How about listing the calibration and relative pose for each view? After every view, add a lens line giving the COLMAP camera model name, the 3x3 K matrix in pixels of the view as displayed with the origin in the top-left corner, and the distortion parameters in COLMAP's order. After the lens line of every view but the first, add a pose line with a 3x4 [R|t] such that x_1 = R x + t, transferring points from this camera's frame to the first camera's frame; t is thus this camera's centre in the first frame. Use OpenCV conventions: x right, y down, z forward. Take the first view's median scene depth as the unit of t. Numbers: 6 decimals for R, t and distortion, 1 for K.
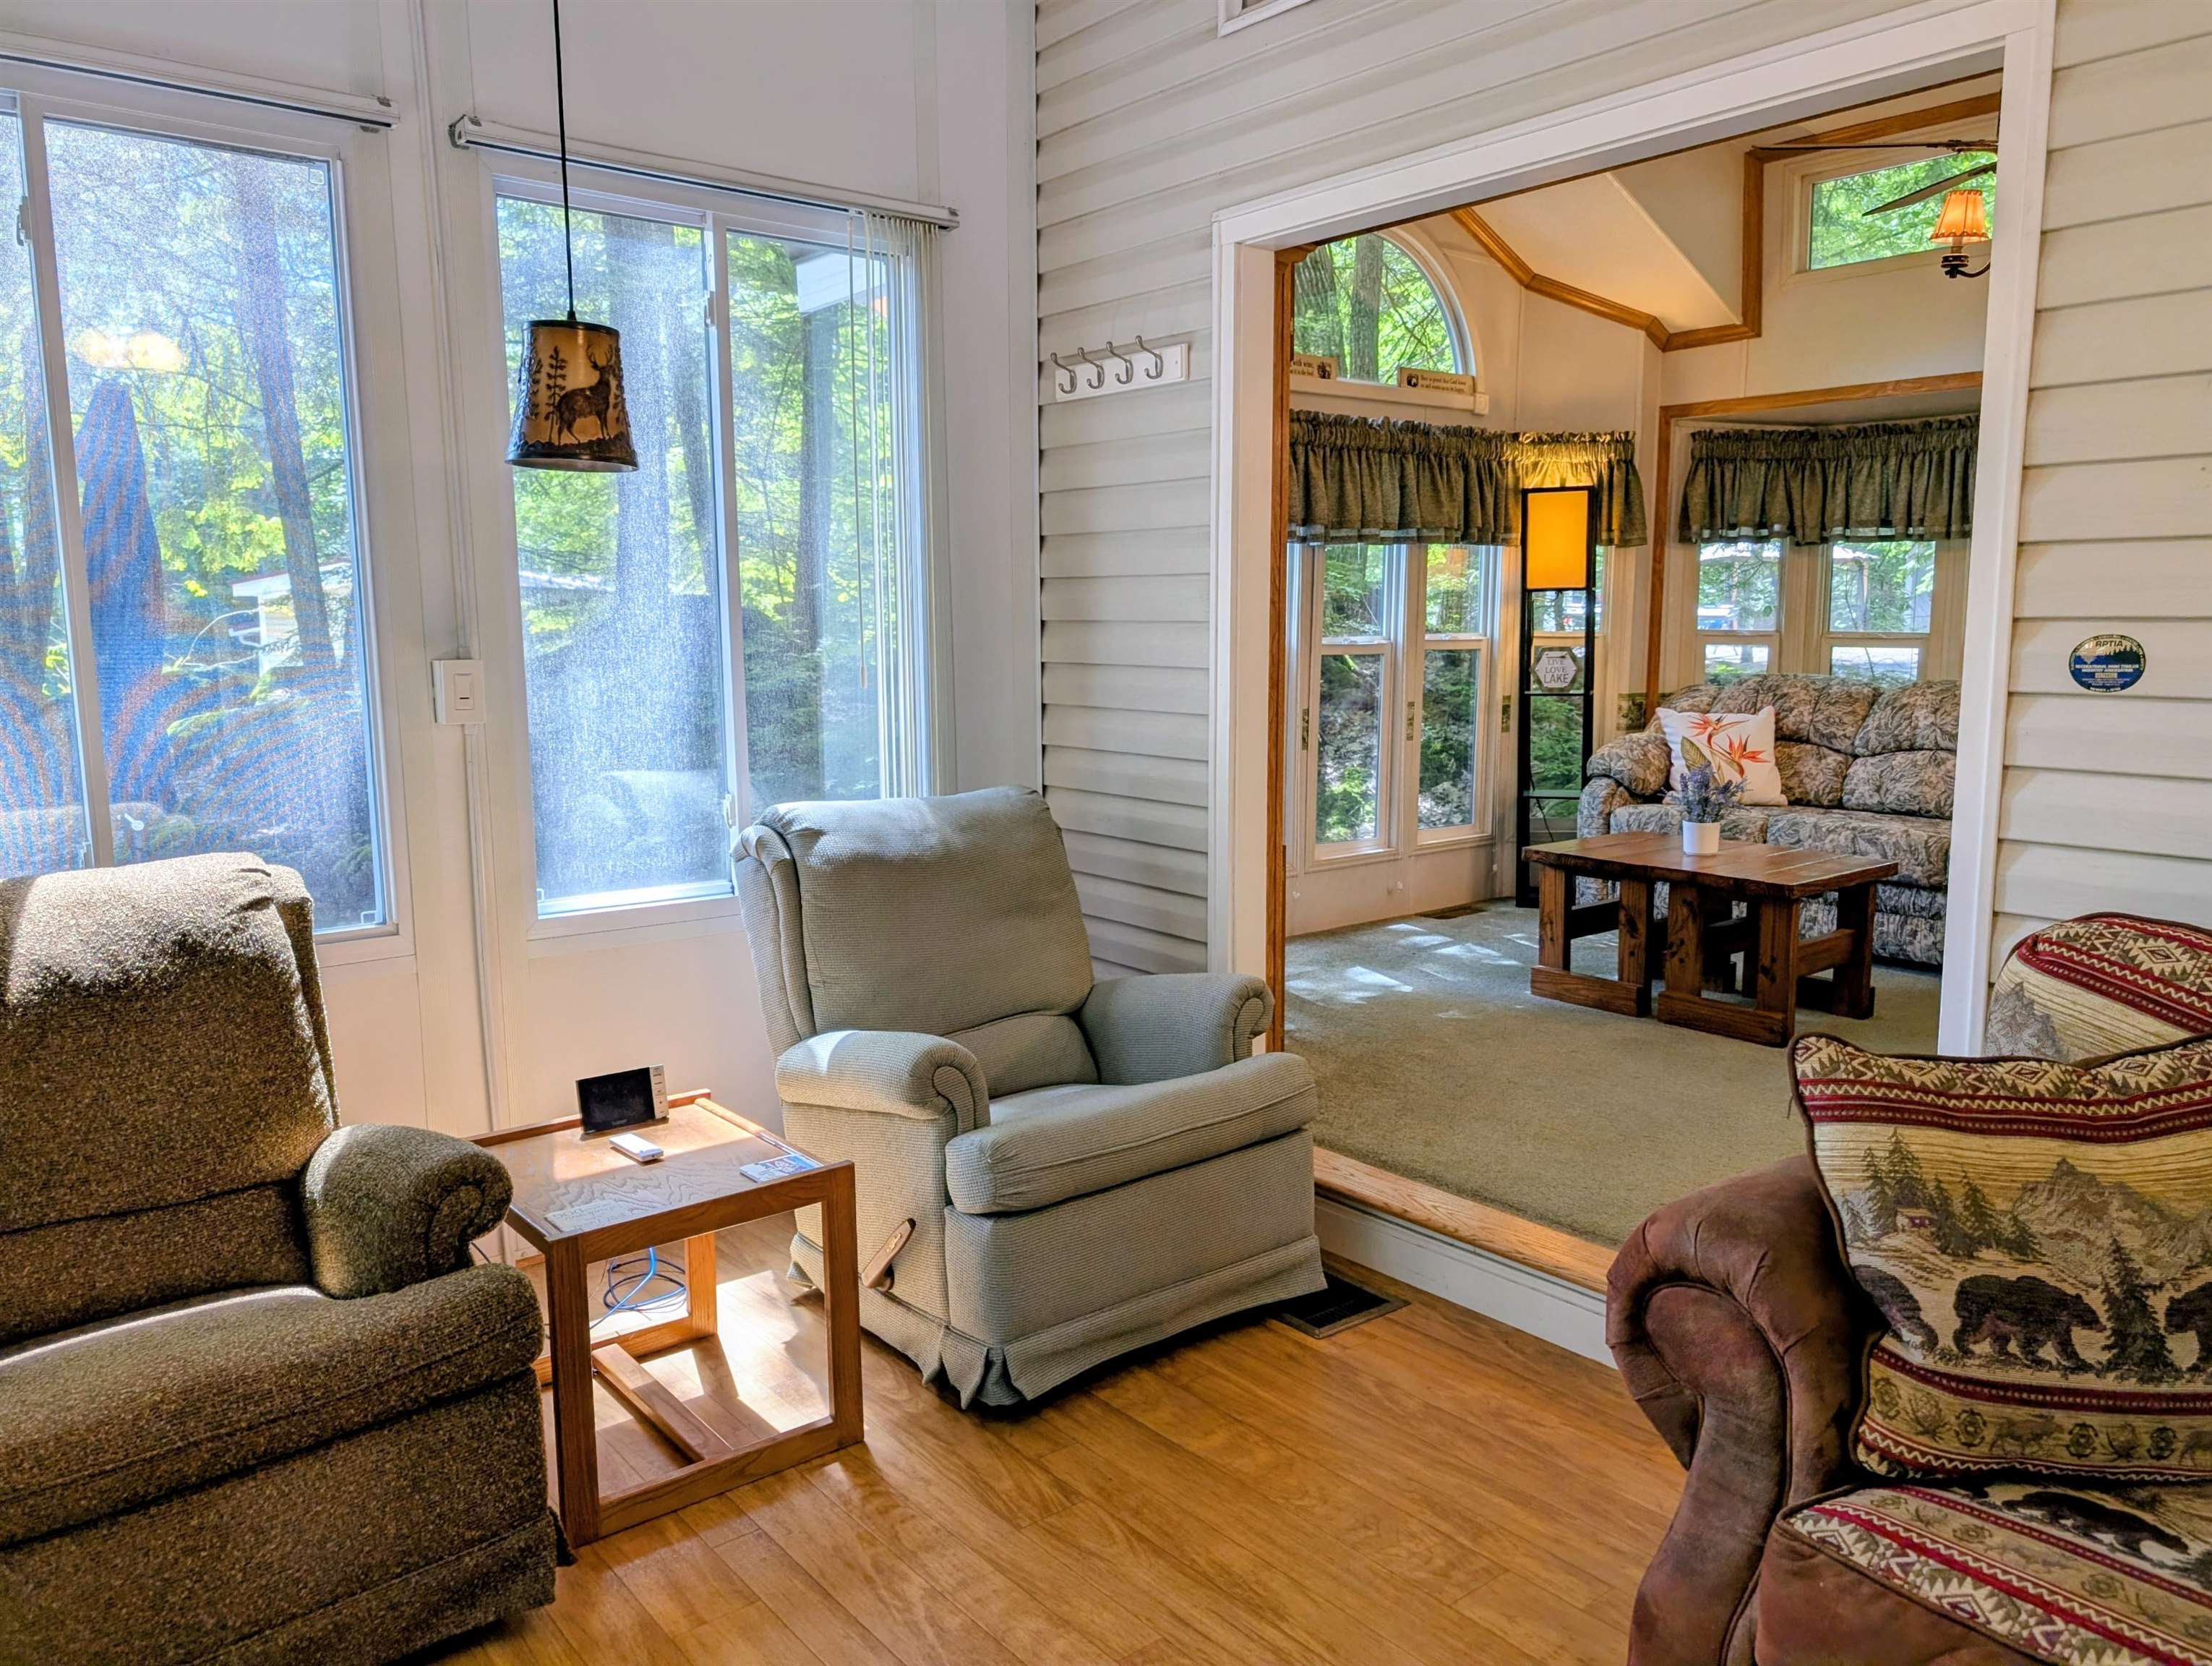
lens RADIAL K [[1577.3, 0, 1144.4], [0, 1577.3, 828.0], [0, 0, 1]] dist [0.022182, -0.026015]
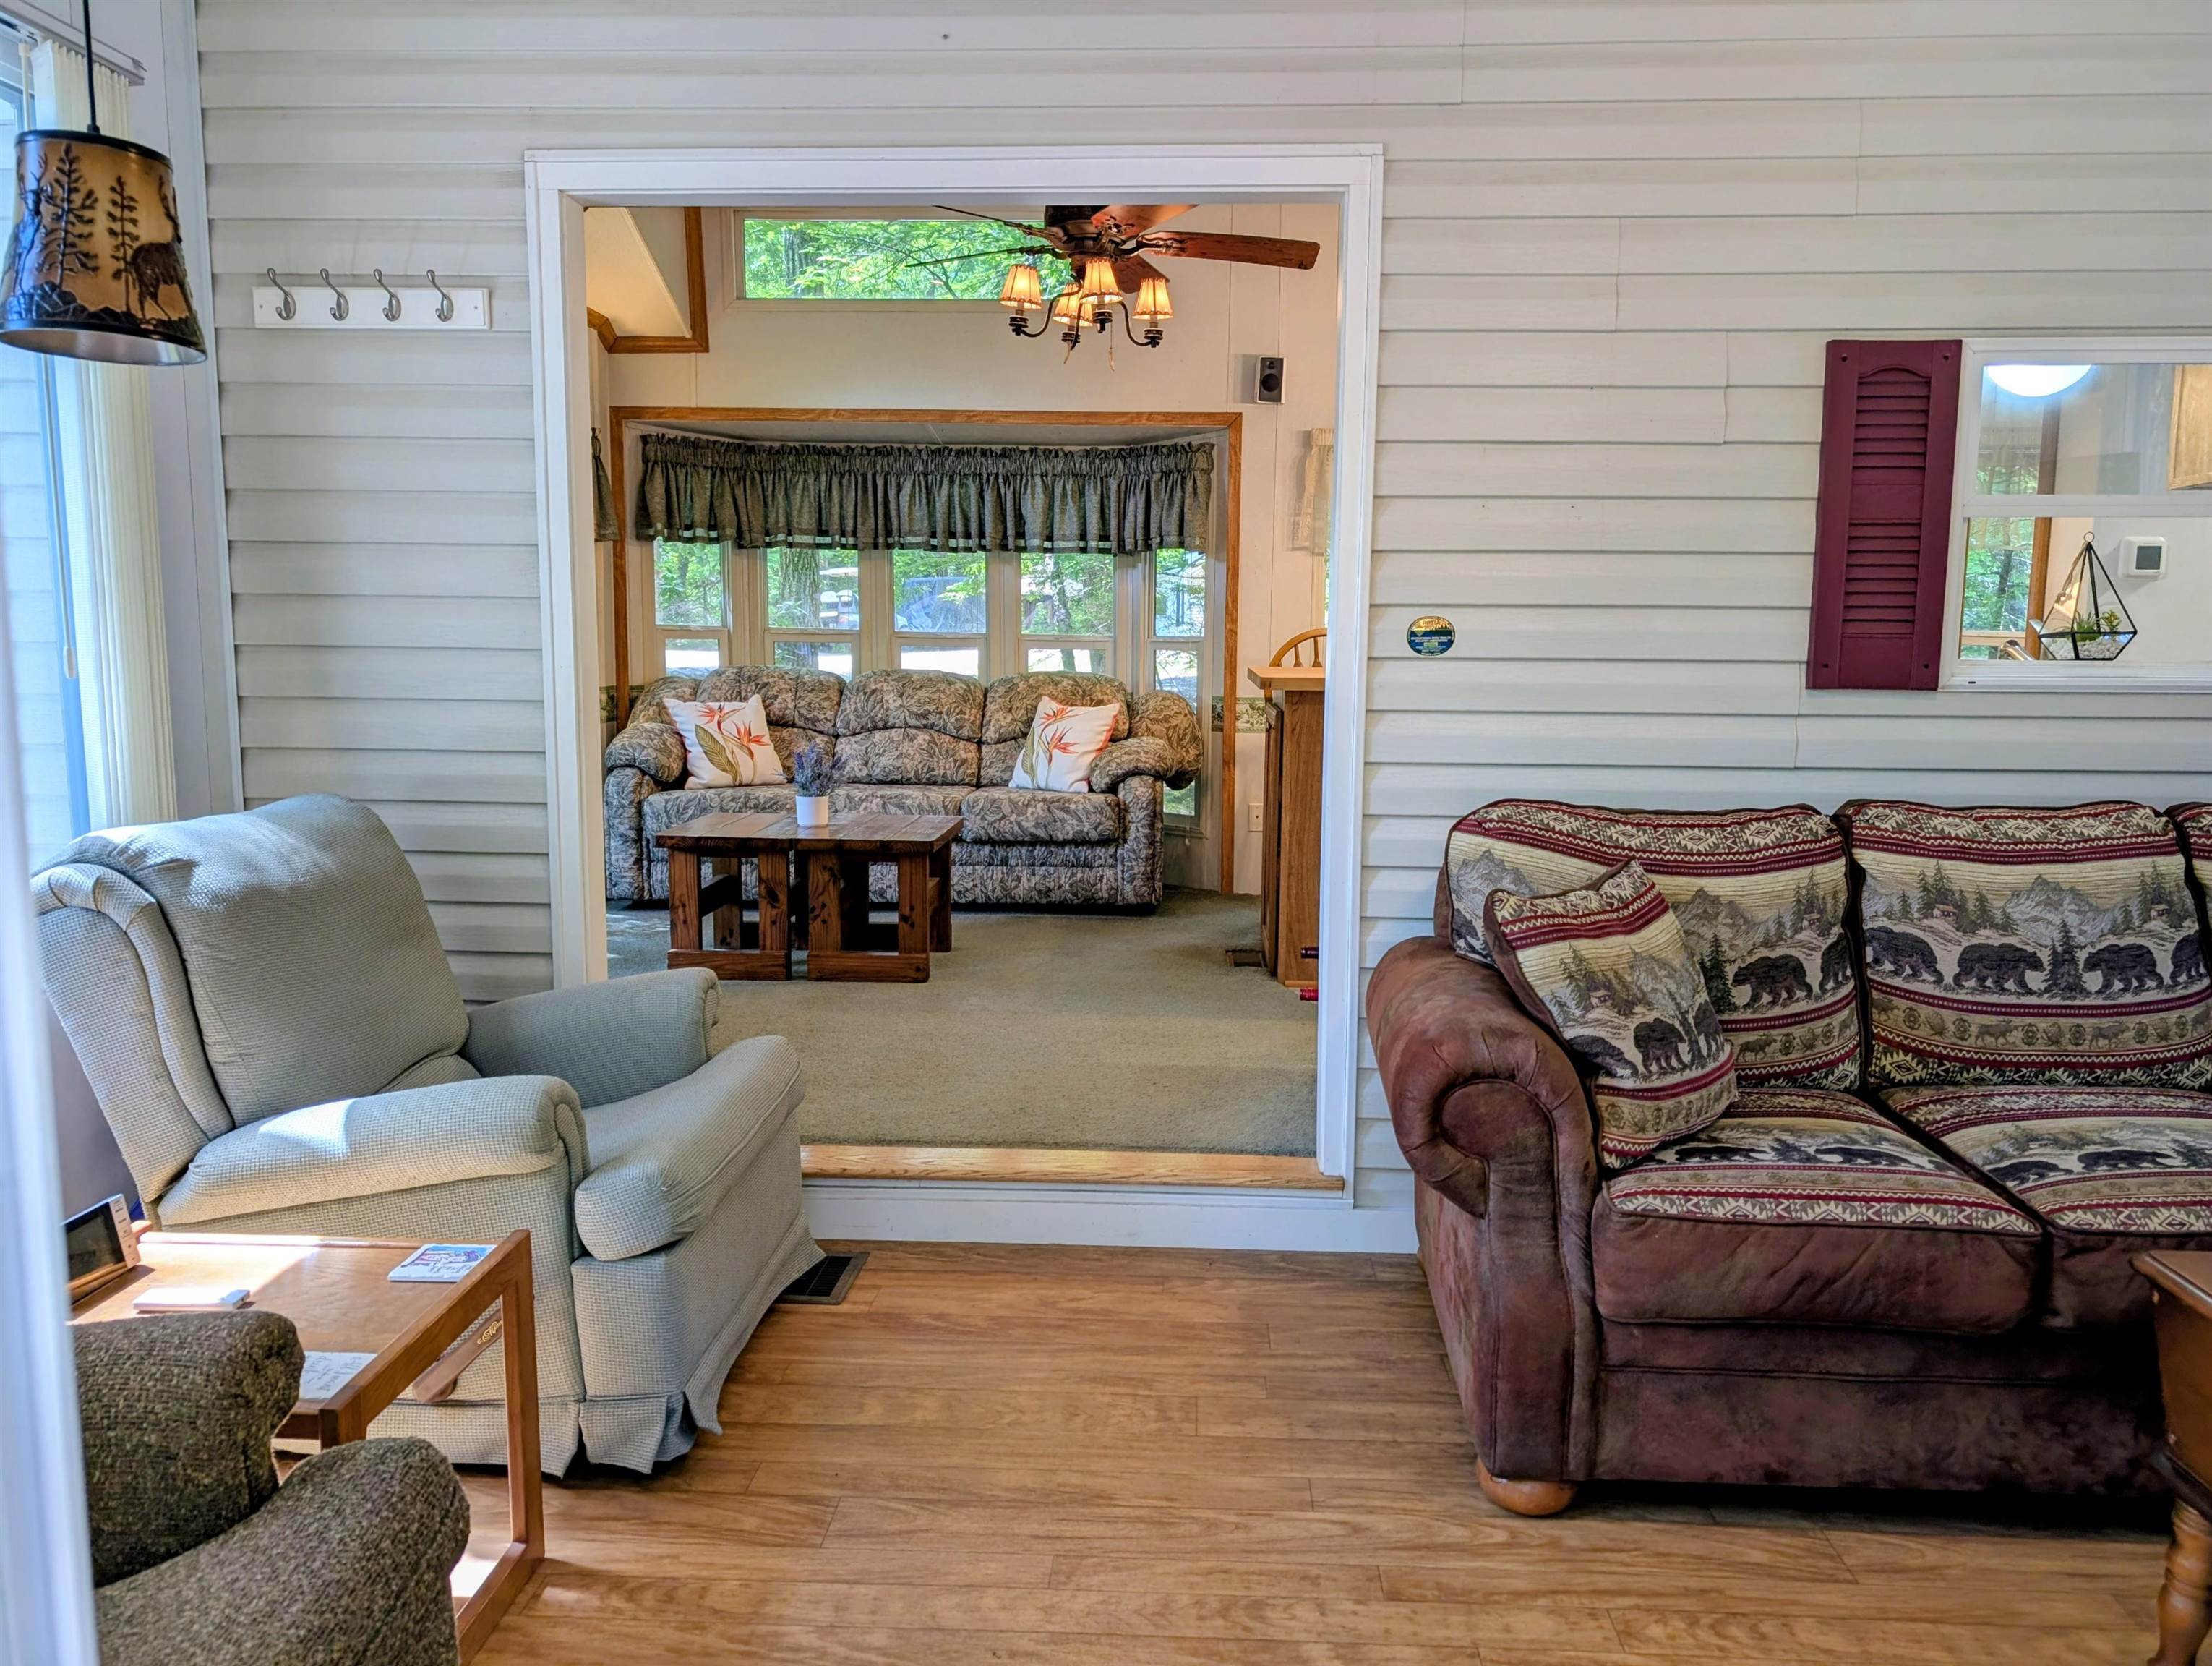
lens RADIAL K [[1572.9, 0, 1106.0], [0, 1572.9, 833.0], [0, 0, 1]] dist [0.008190, 0.000524]
pose [[0.680002, -0.085899, 0.728161, -0.576714], [0.086456, 0.995579, 0.036708, -0.001988], [-0.728095, 0.037992, 0.684422, 0.201352]]
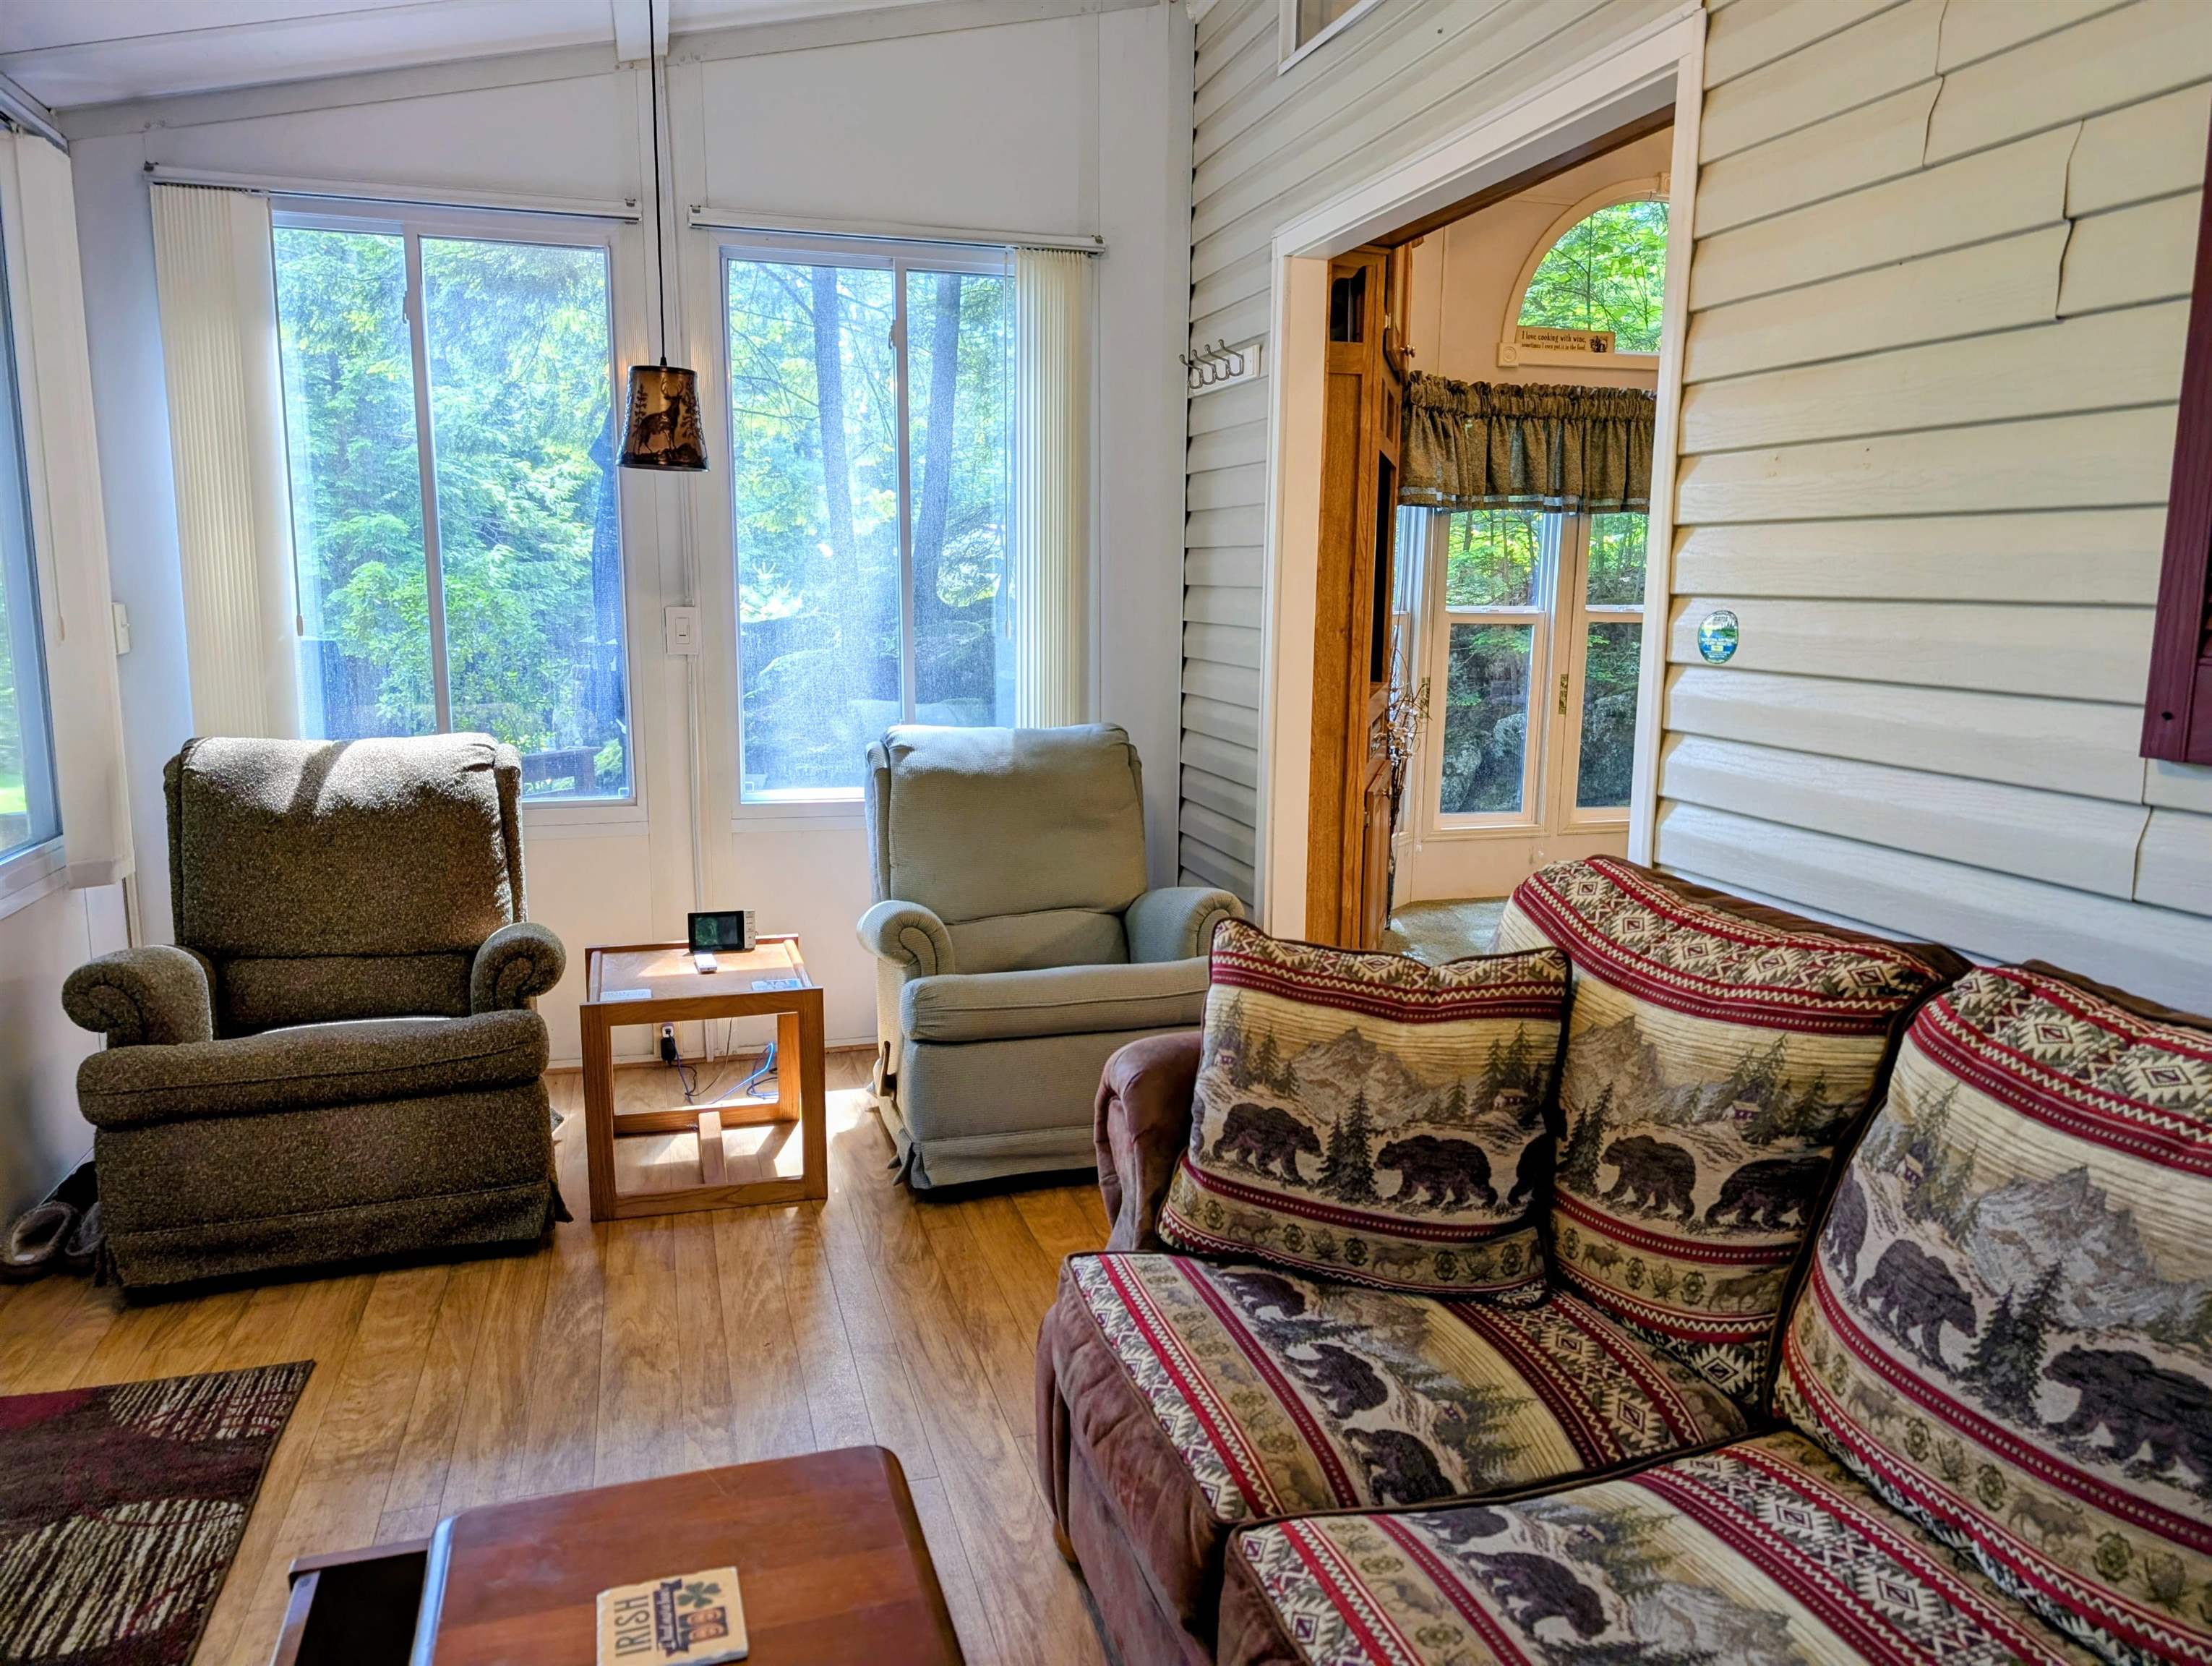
lens RADIAL K [[1577.3, 0, 1144.4], [0, 1577.3, 828.0], [0, 0, 1]] dist [0.022182, -0.026015]
pose [[0.922830, 0.072574, -0.378310, 0.574040], [-0.063961, 0.997328, 0.035300, 0.012142], [0.379861, -0.008379, 0.925006, -0.134653]]
